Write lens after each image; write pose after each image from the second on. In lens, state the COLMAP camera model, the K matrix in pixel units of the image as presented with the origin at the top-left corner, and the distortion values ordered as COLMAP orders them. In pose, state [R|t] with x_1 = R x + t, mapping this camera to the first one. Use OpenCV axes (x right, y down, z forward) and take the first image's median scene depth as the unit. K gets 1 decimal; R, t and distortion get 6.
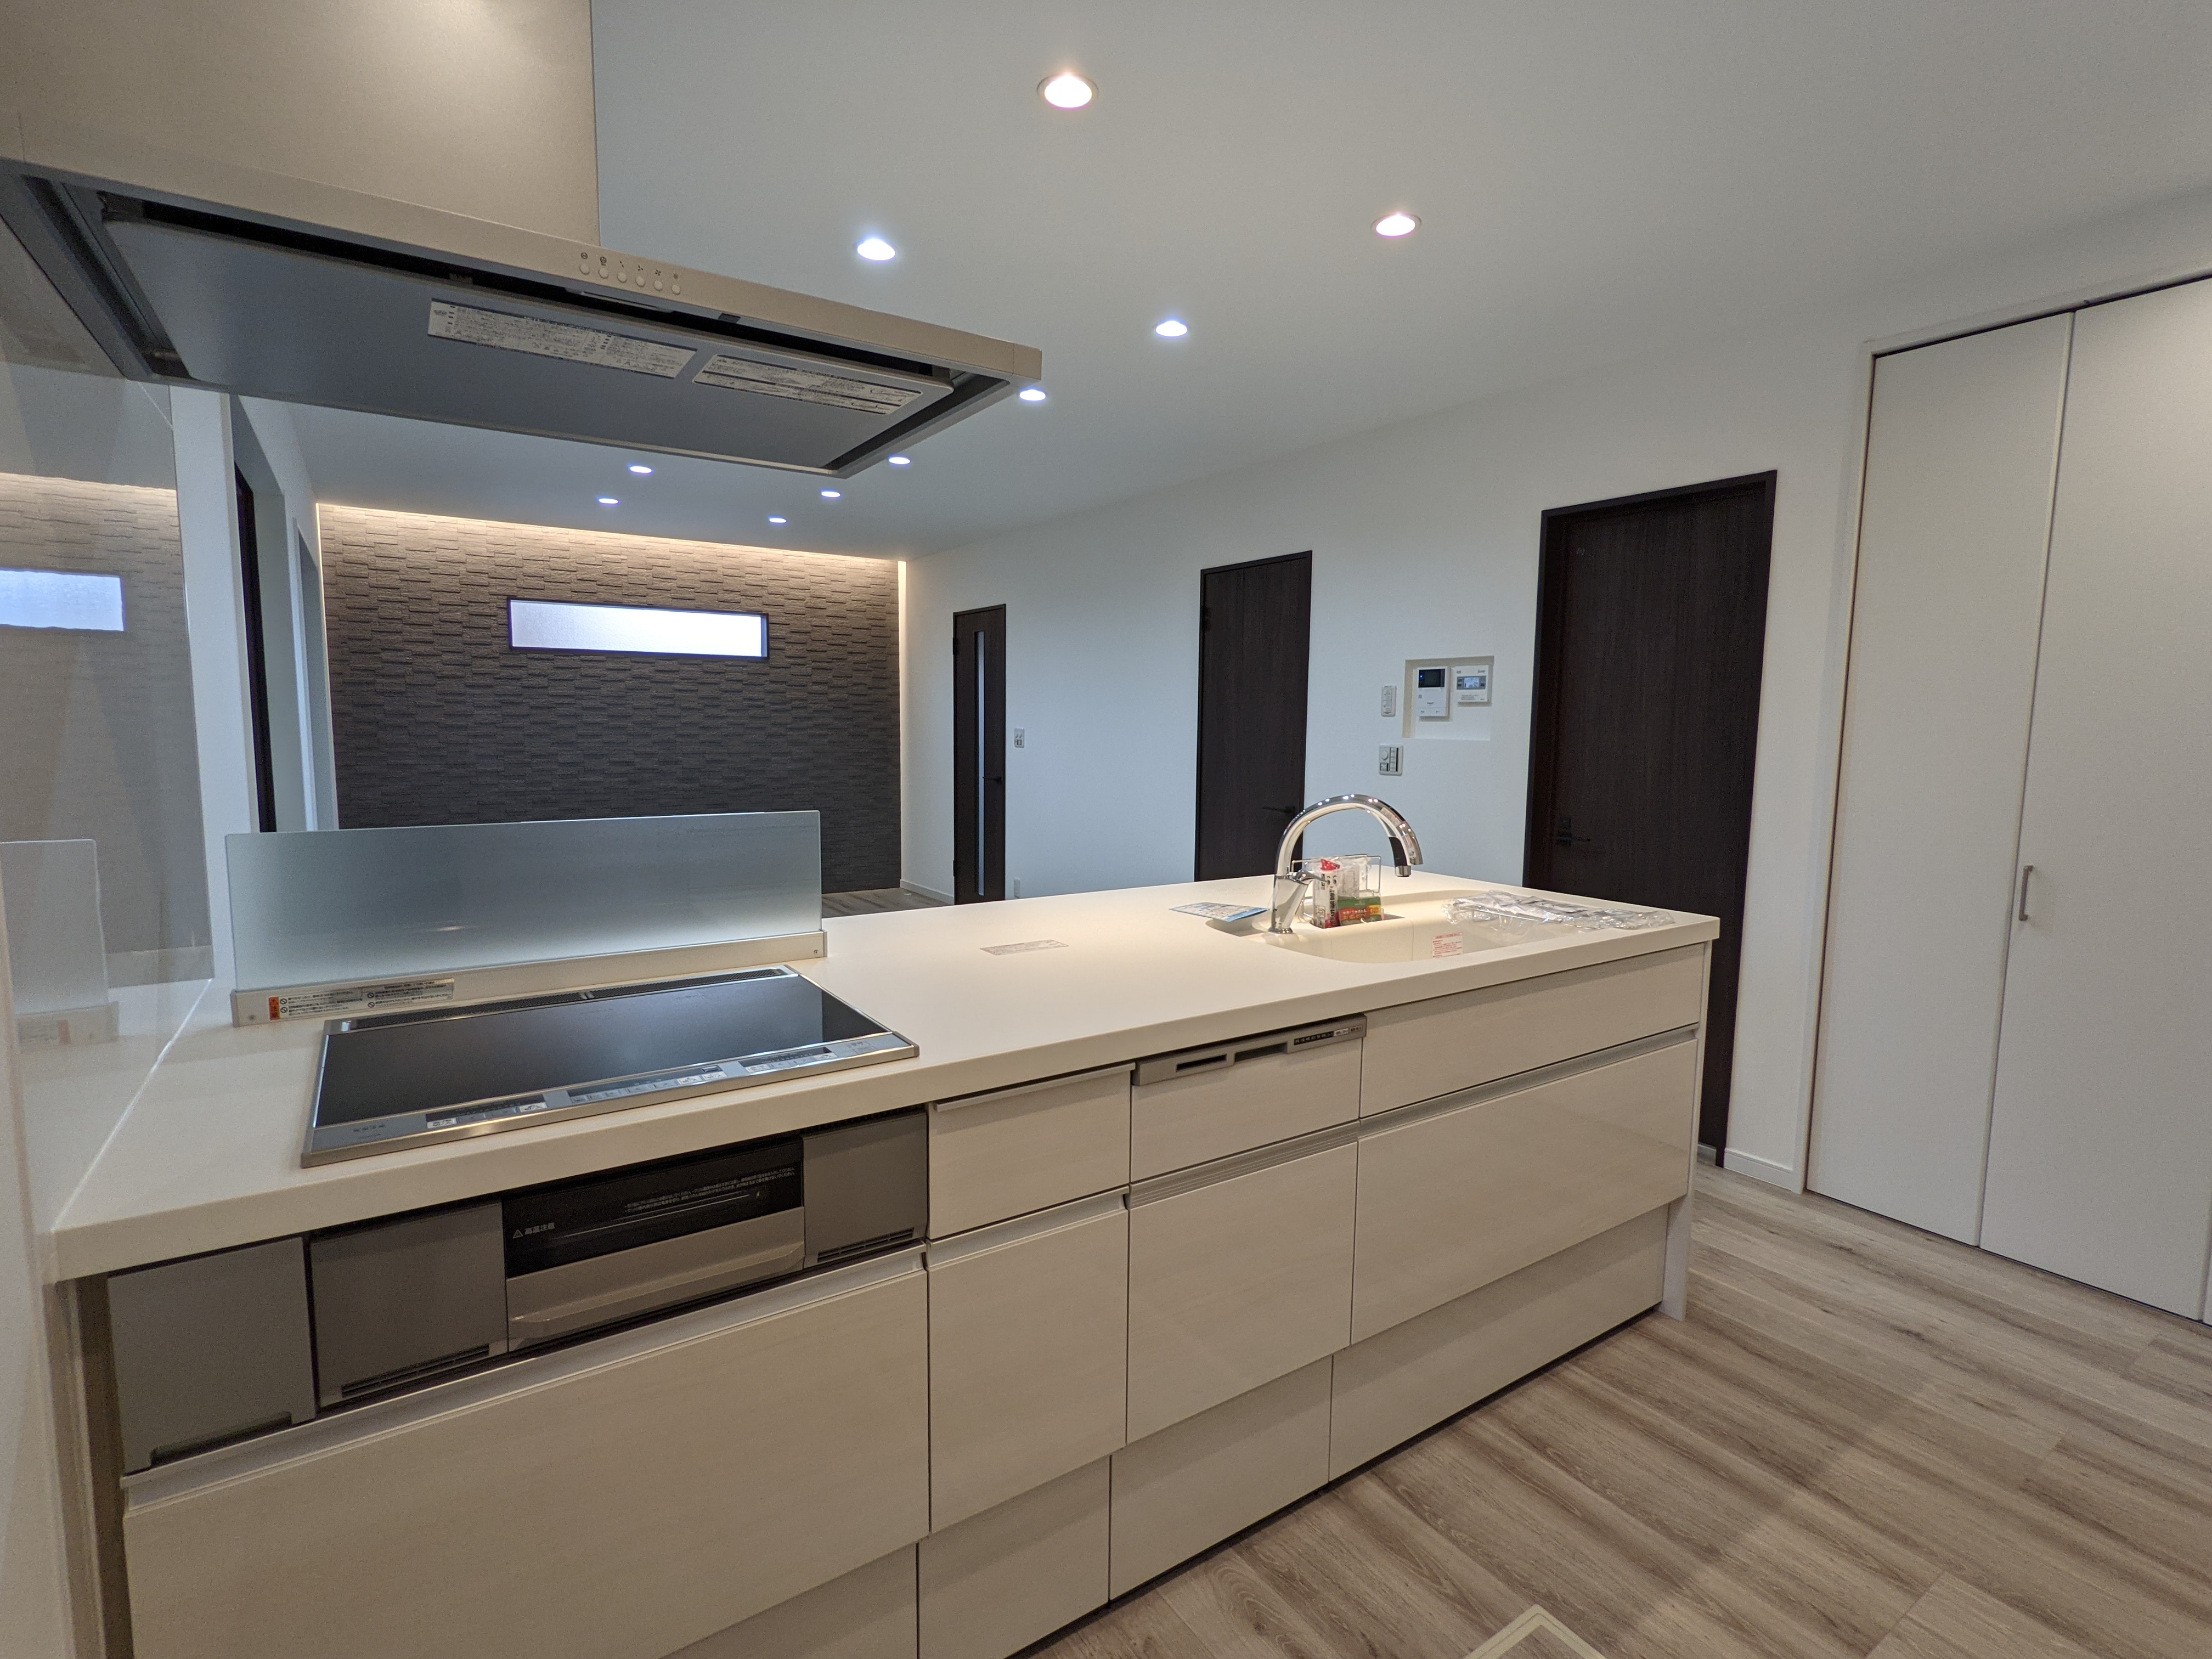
lens RADIAL K [[1063.0, 0, 1108.3], [0, 1063.0, 831.5], [0, 0, 1]] dist [-0.001106, 0.001344]
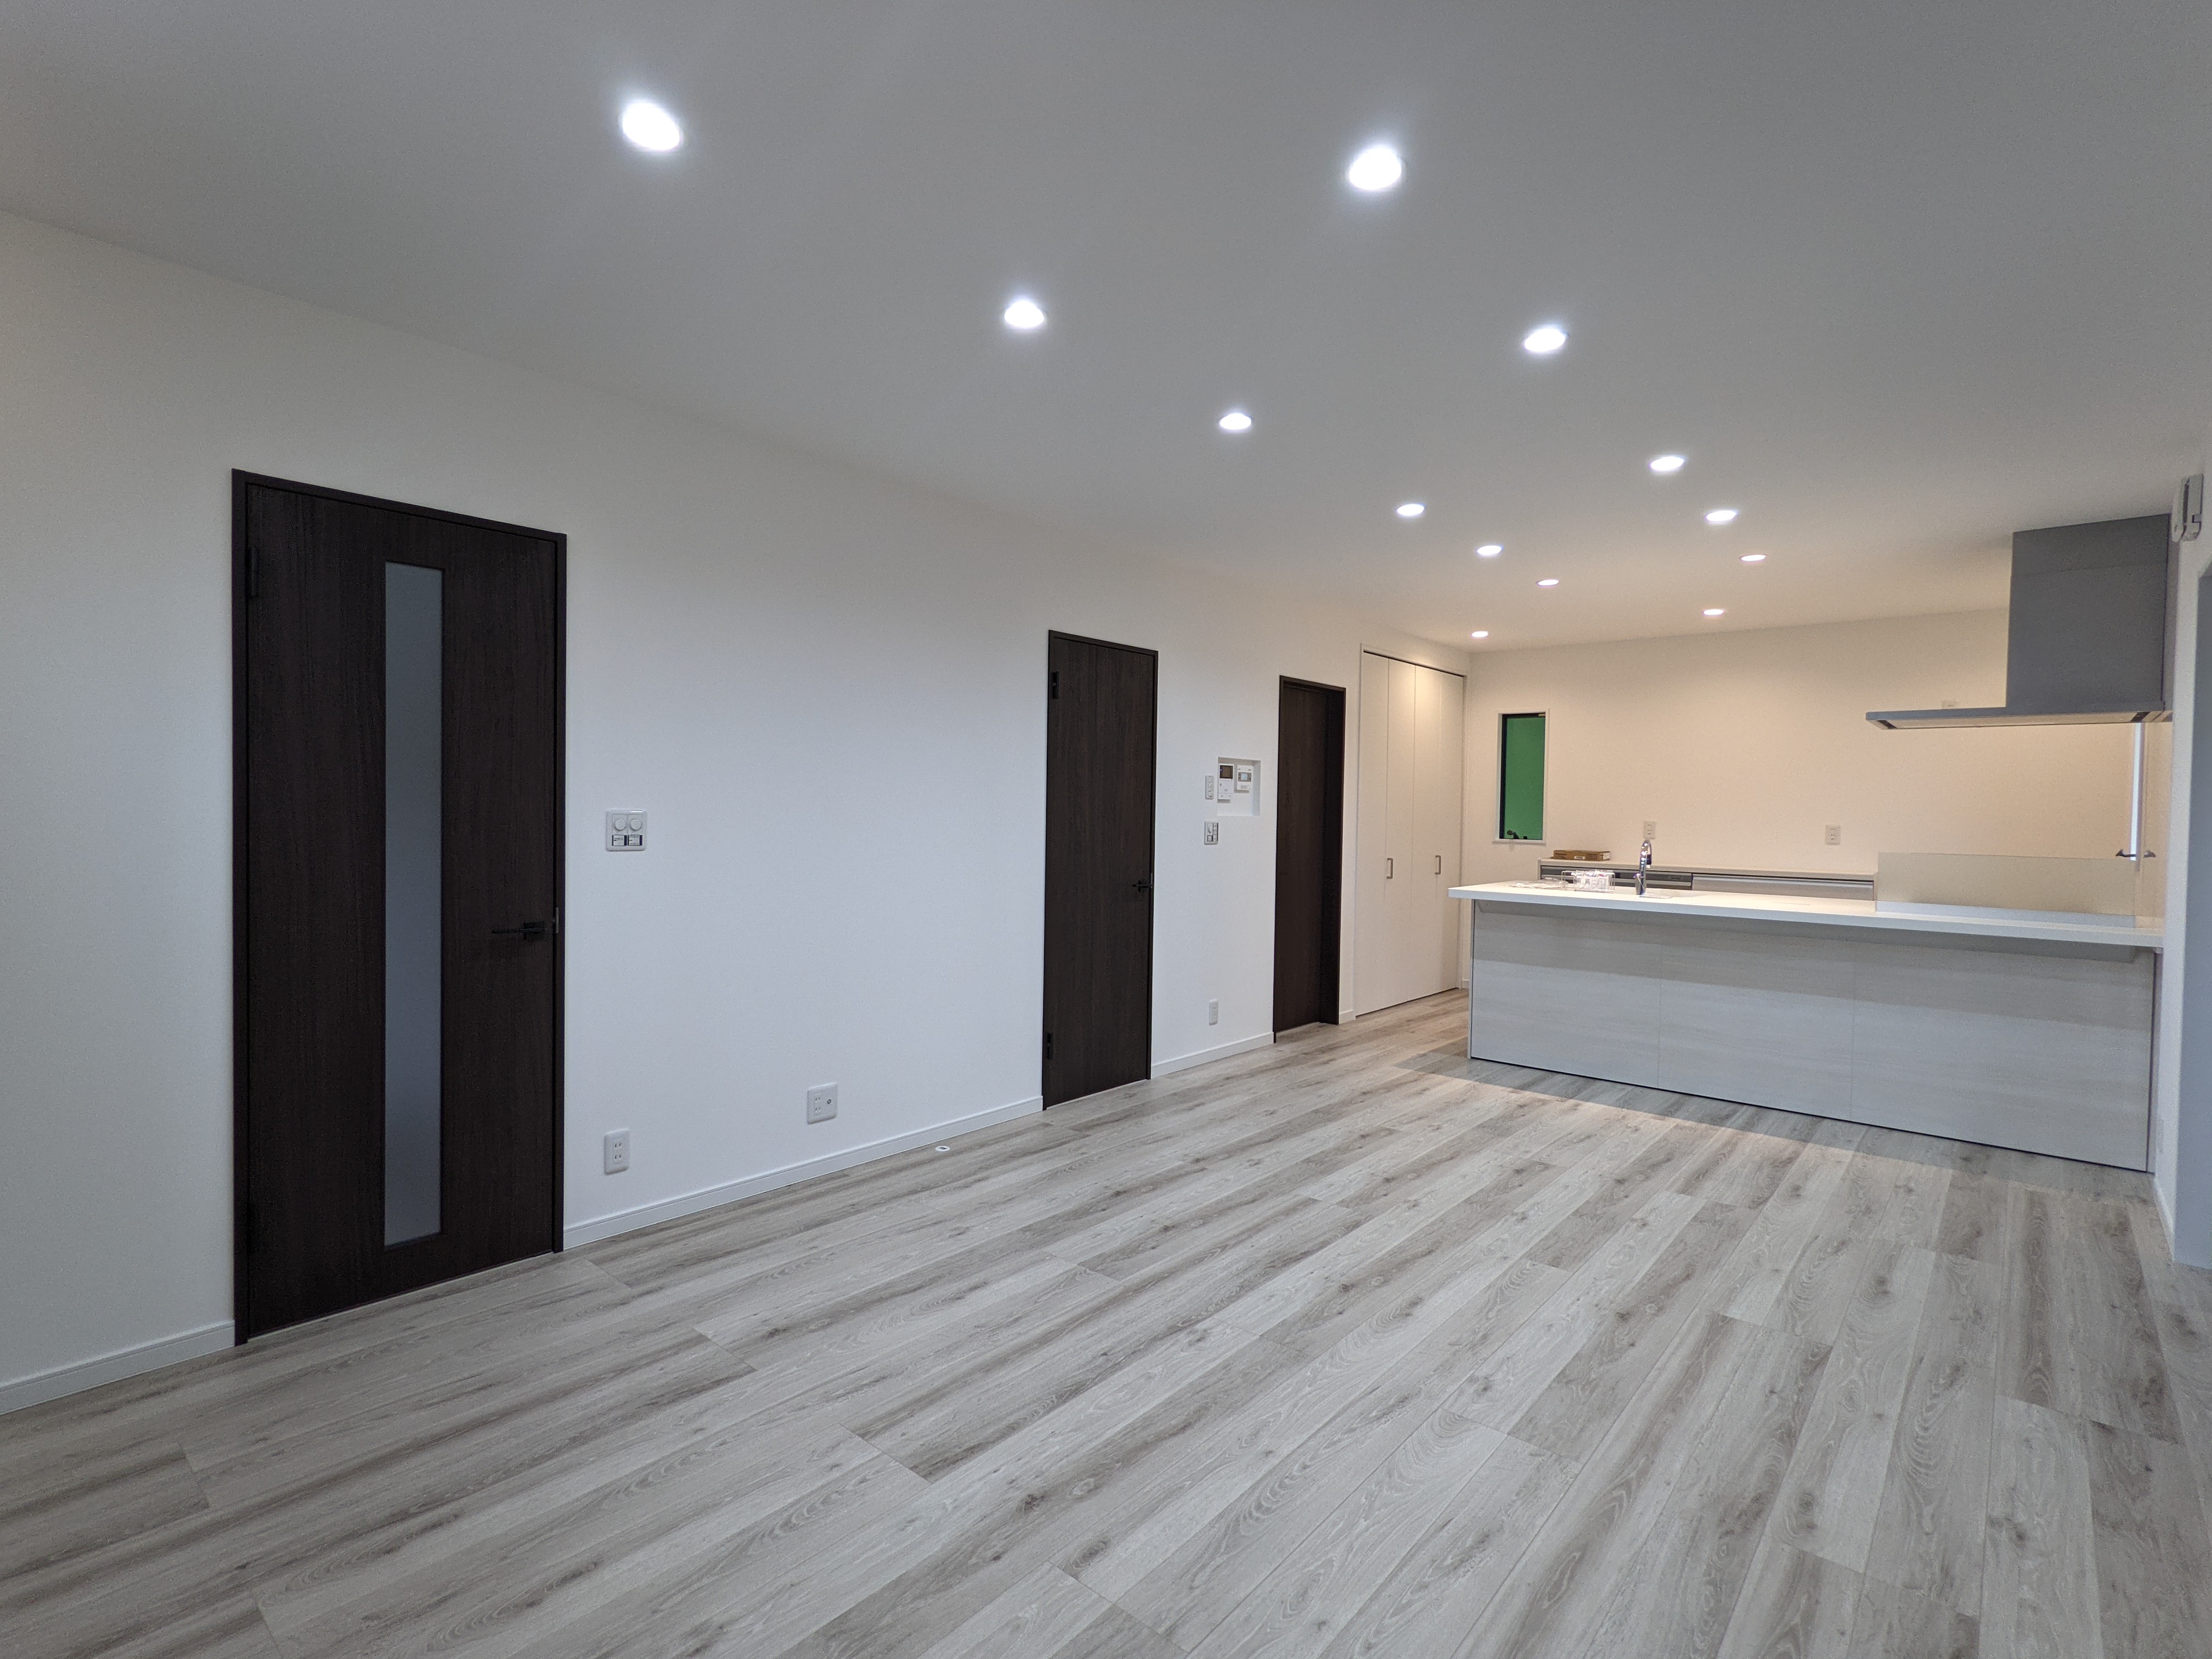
lens RADIAL K [[1063.0, 0, 1112.4], [0, 1063.0, 825.0], [0, 0, 1]] dist [-0.001106, 0.001344]
pose [[-0.257990, -0.032430, 0.965603, -0.596288], [0.081977, 0.995098, 0.055323, -0.098724], [-0.962663, 0.093430, -0.254067, 0.902195]]
